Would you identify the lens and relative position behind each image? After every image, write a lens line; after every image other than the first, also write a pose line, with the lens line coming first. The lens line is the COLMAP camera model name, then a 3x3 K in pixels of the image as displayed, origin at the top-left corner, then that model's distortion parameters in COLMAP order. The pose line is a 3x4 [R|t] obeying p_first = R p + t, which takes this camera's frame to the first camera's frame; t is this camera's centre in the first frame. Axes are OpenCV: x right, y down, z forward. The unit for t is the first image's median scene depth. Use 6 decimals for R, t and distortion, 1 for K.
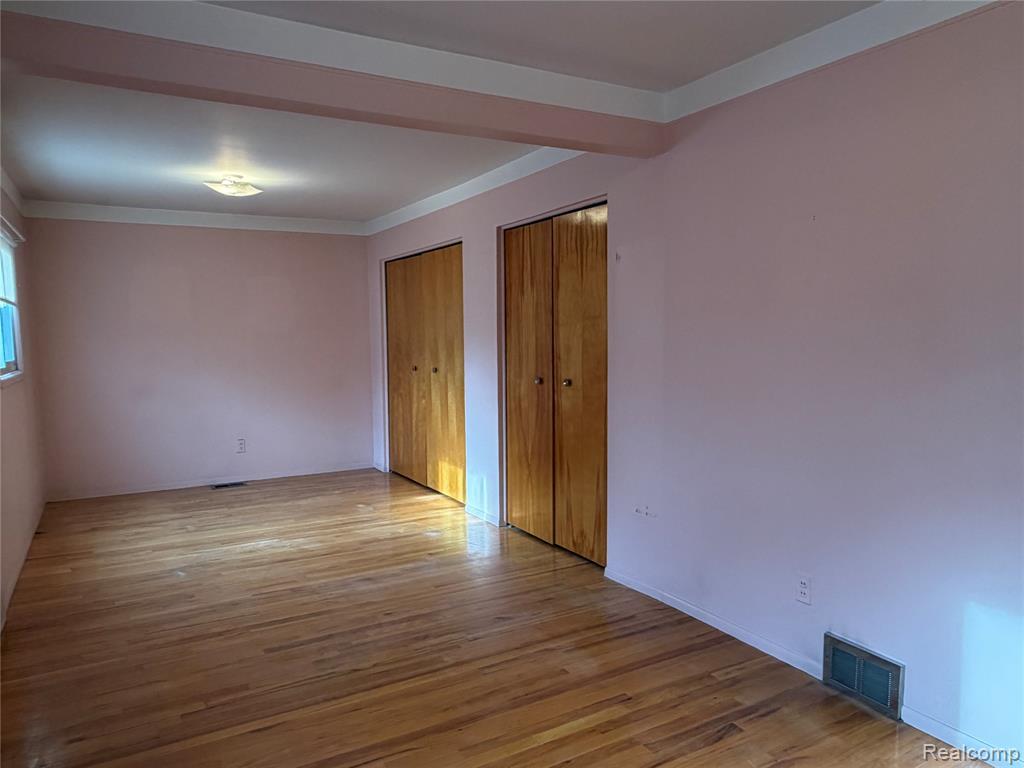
lens RADIAL K [[710.4, 0, 512.0], [0, 710.4, 384.0], [0, 0, 1]] dist [-0.005513, -0.000527]
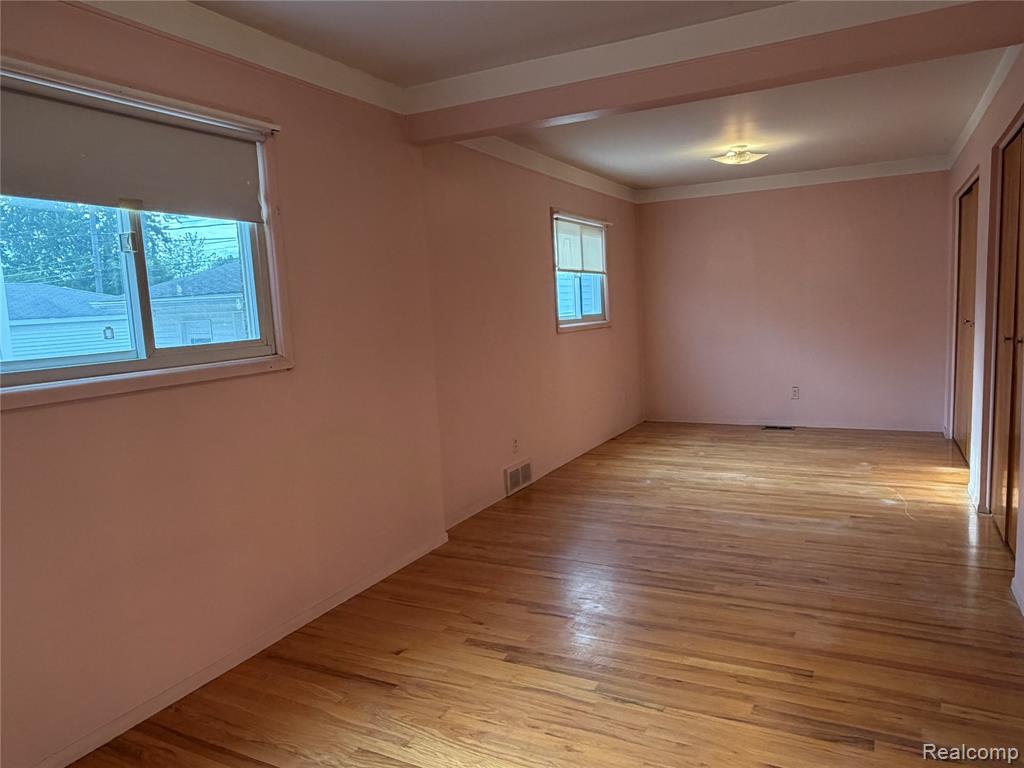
lens RADIAL K [[710.4, 0, 512.0], [0, 710.4, 384.0], [0, 0, 1]] dist [-0.005513, -0.000527]
pose [[0.543373, 0.083105, -0.835367, 0.428389], [-0.024209, 0.996225, 0.083361, -0.007612], [0.839142, -0.025073, 0.543334, 0.100255]]
